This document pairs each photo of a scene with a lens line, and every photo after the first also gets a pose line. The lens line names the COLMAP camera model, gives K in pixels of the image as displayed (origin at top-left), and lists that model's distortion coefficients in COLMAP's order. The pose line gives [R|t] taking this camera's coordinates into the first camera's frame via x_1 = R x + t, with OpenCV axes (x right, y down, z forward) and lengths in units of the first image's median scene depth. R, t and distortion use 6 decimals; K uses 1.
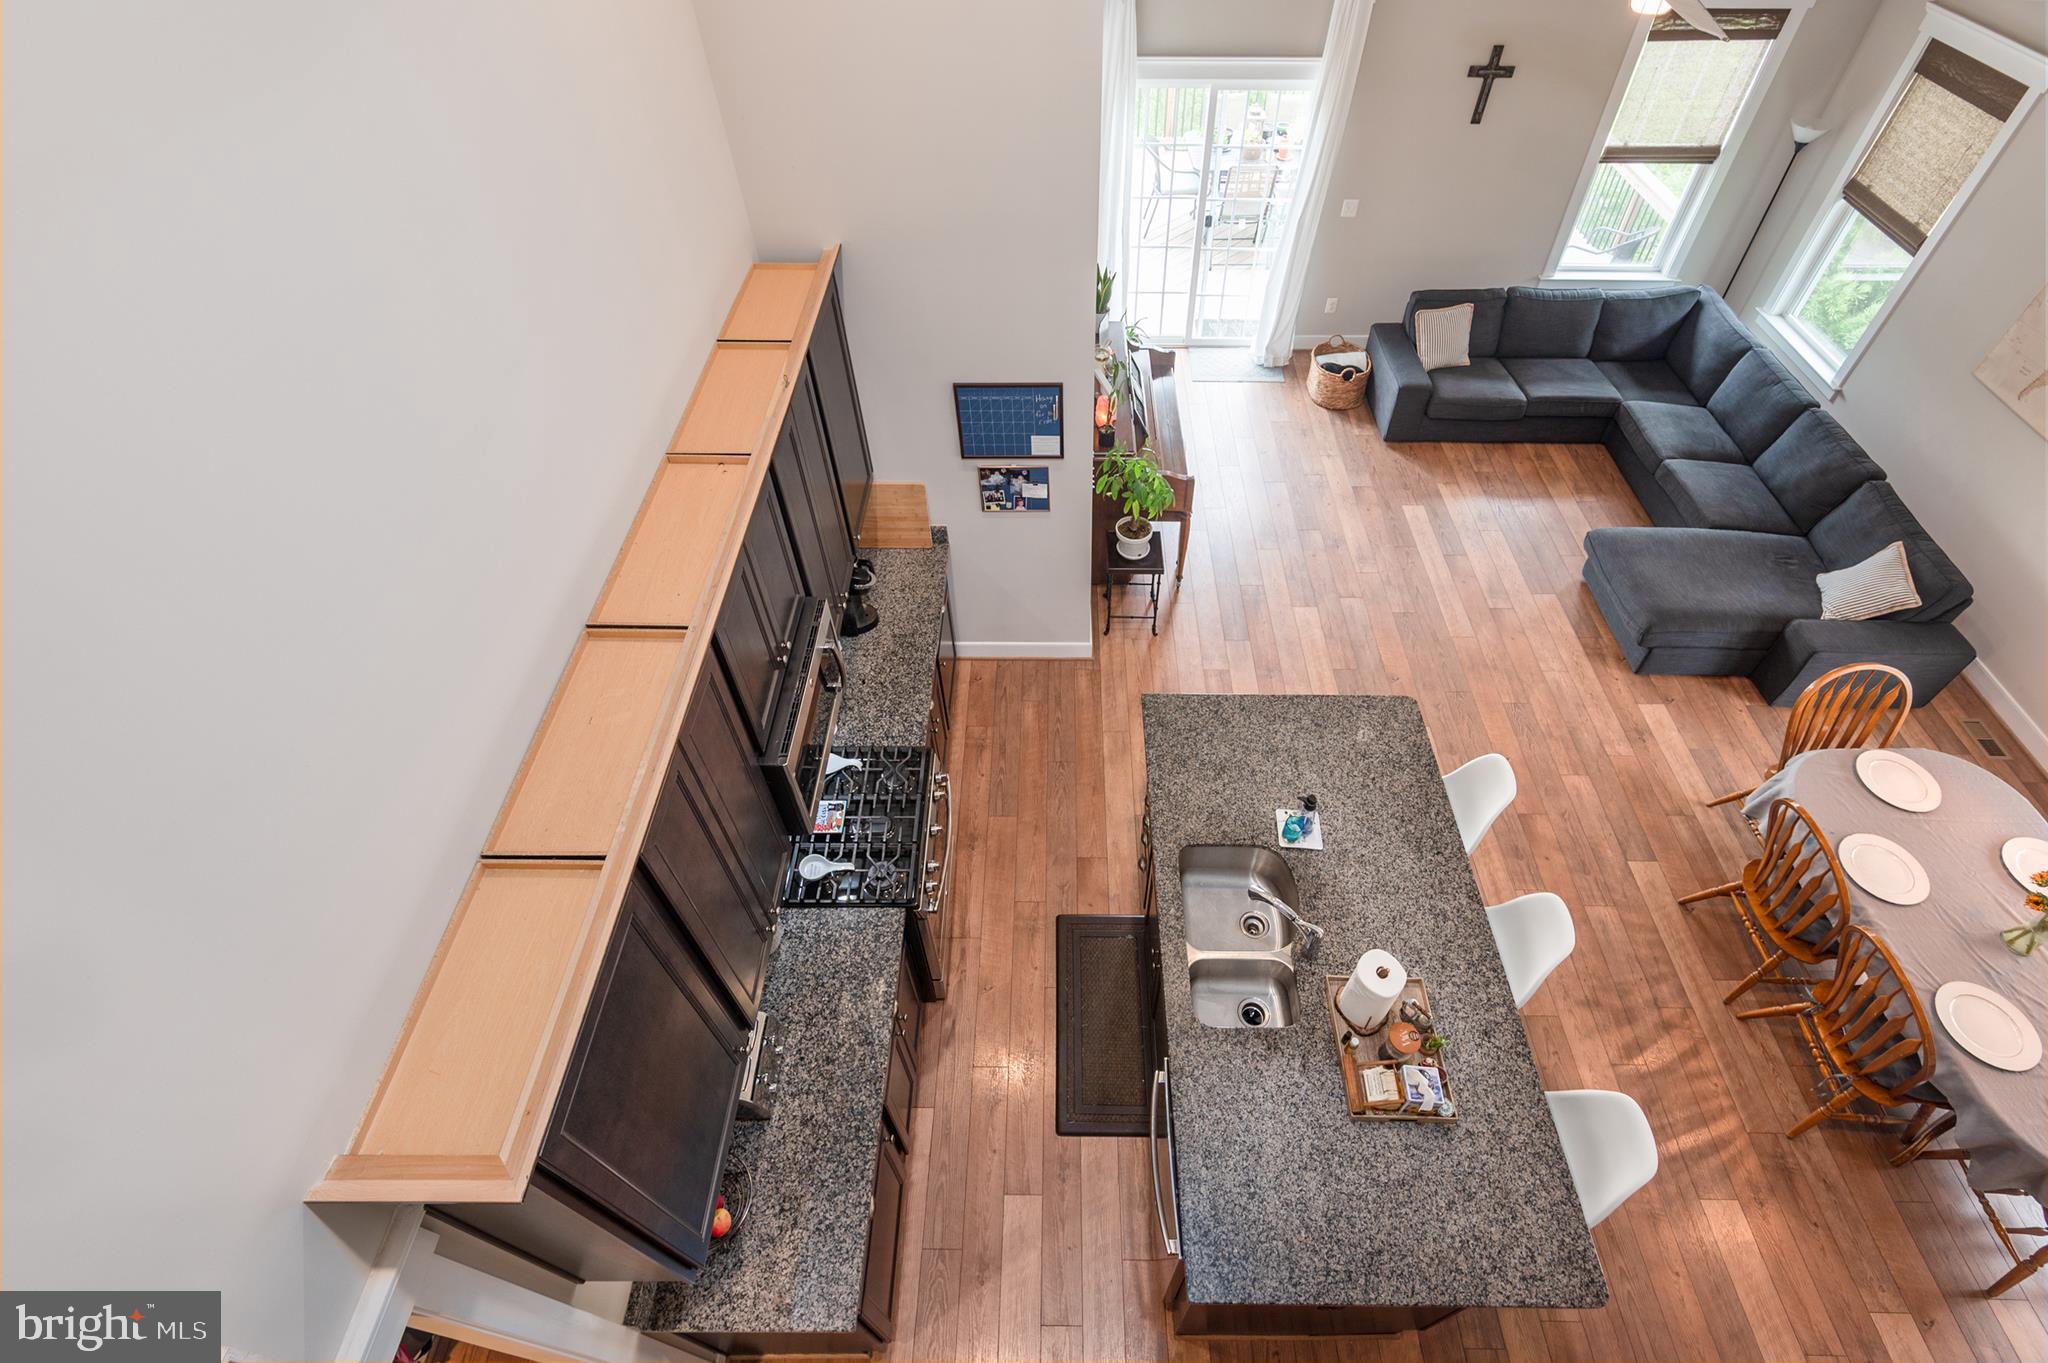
lens RADIAL K [[924.8, 0, 1071.2], [0, 924.8, 695.9], [0, 0, 1]] dist [0.005647, -0.006088]
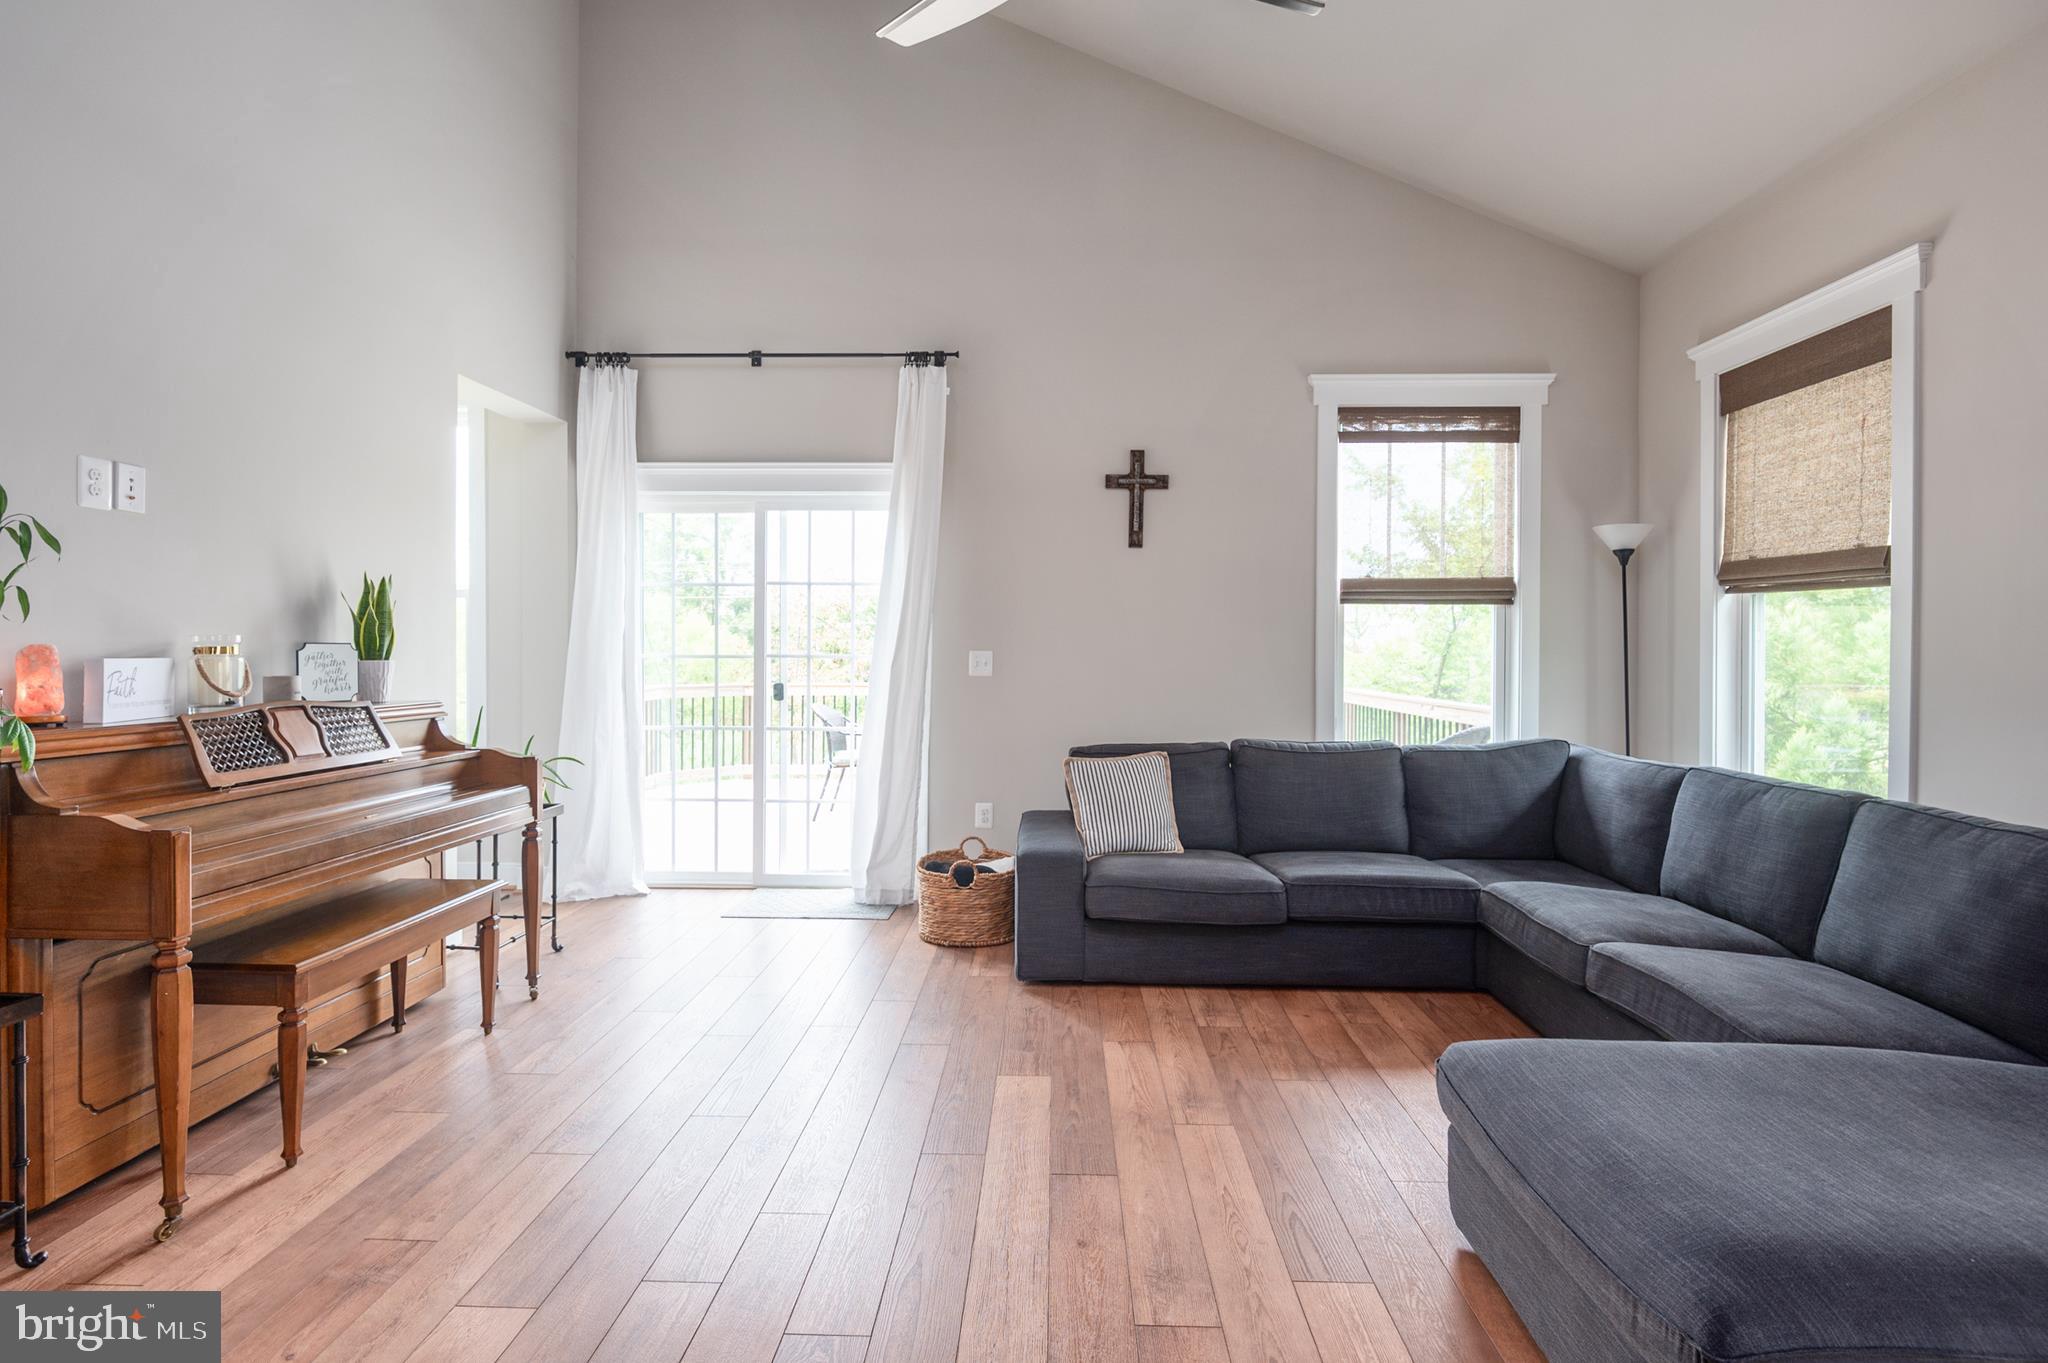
lens RADIAL K [[990.2, 0, 1032.9], [0, 990.2, 668.1], [0, 0, 1]] dist [0.002156, -0.009211]
pose [[0.999641, 0.004245, -0.026445, 0.482927], [-0.022632, 0.661907, -0.749244, -0.001385], [0.014324, 0.749574, 0.661766, 0.733525]]
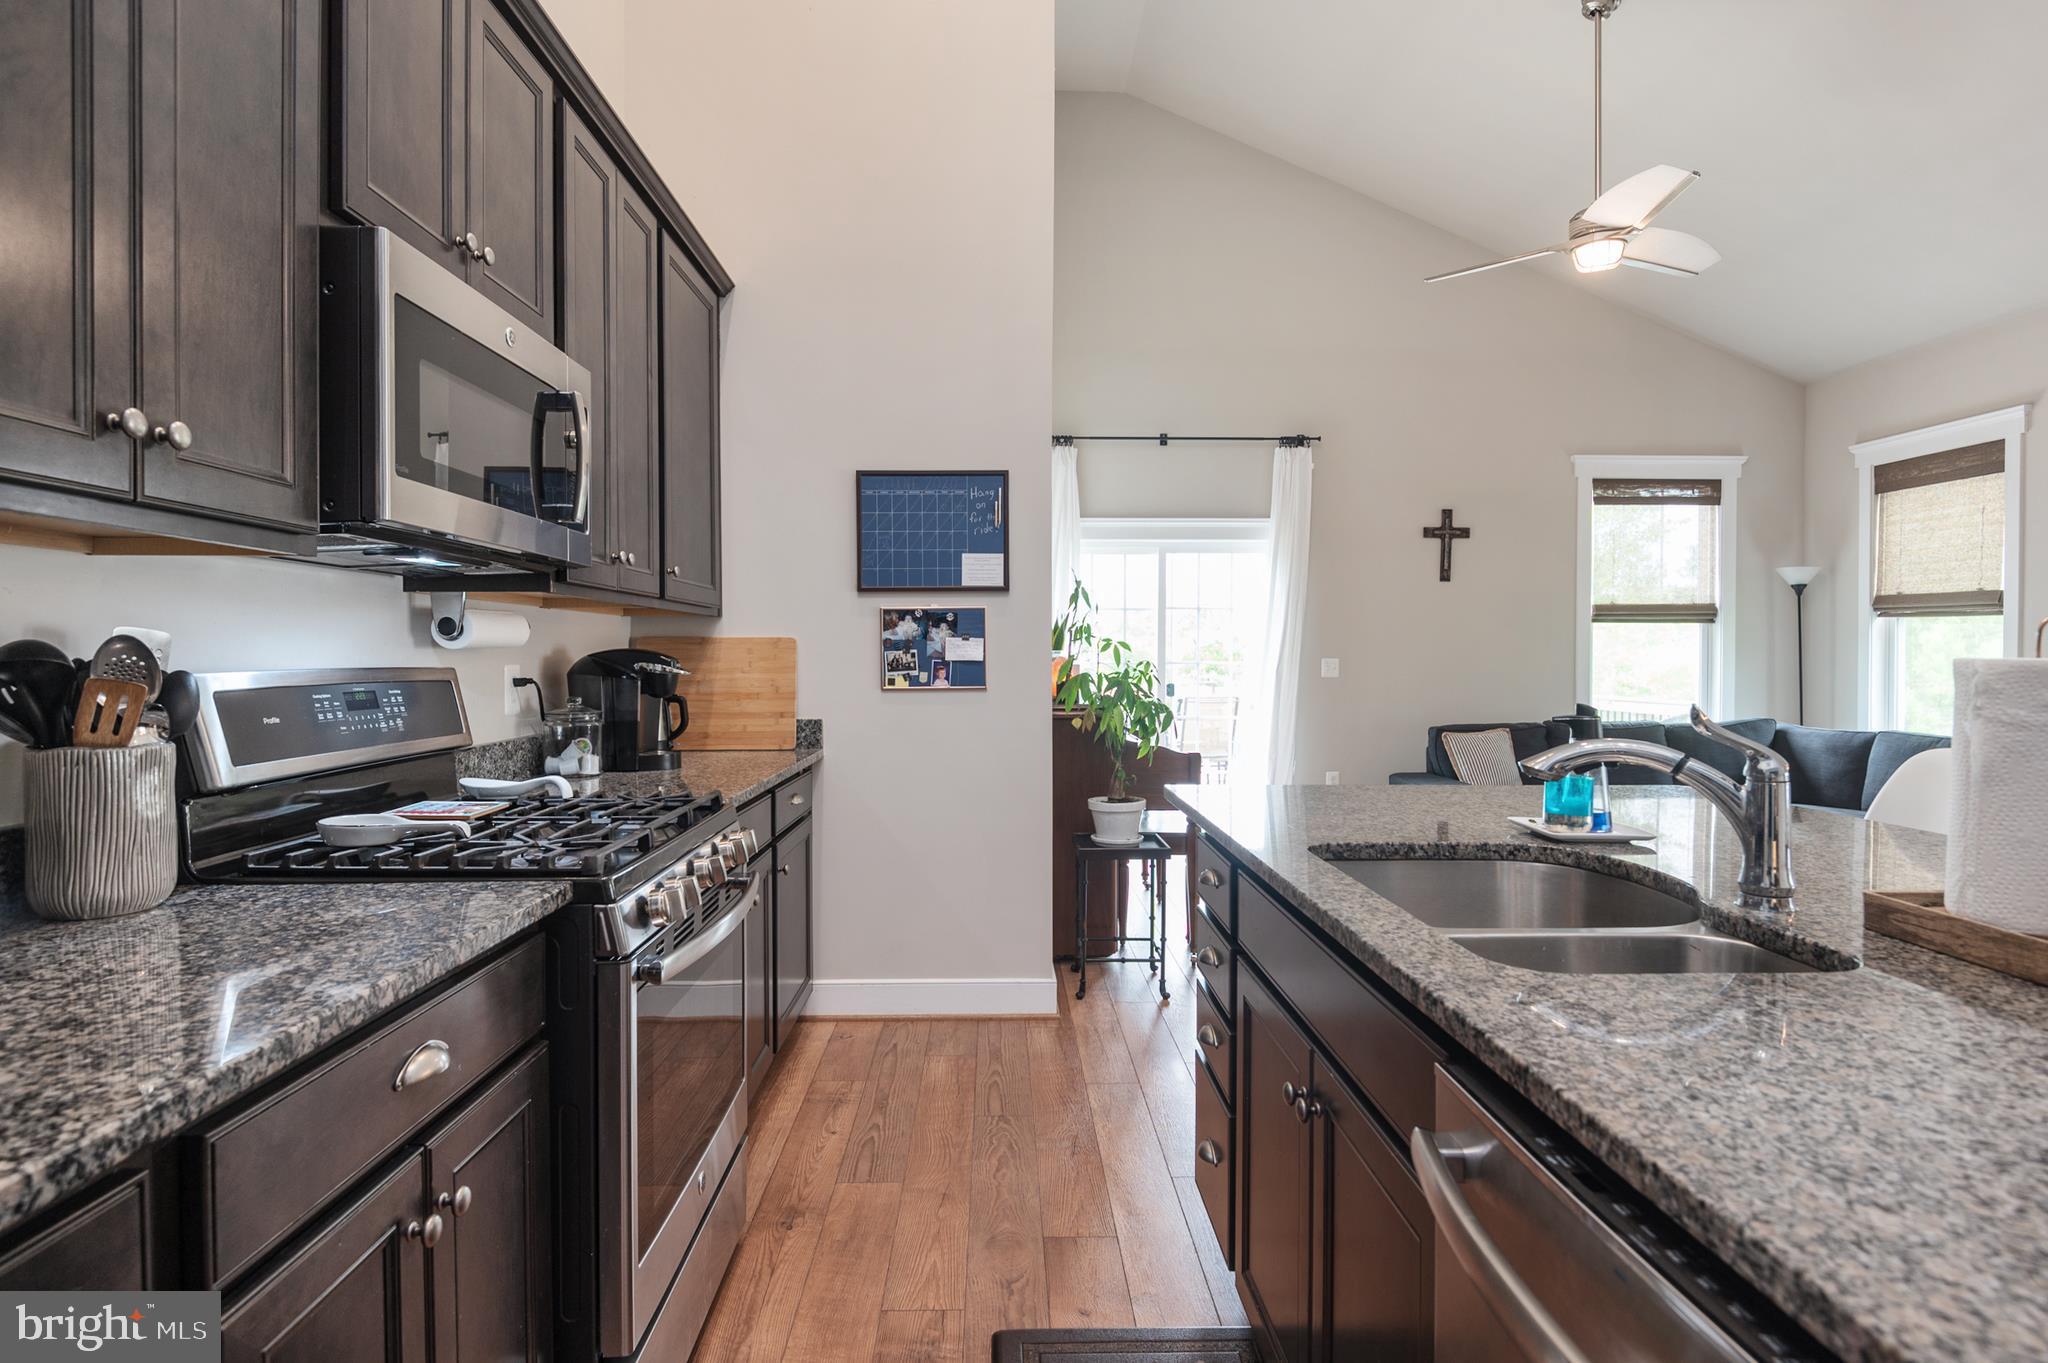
lens RADIAL K [[1090.8, 0, 1035.4], [0, 1090.8, 683.7], [0, 0, 1]] dist [-0.004113, -0.003071]
pose [[0.999624, -0.000298, 0.027415, -0.009057], [0.020635, 0.666563, -0.745163, 0.333236], [-0.018051, 0.745448, 0.666319, 0.448093]]
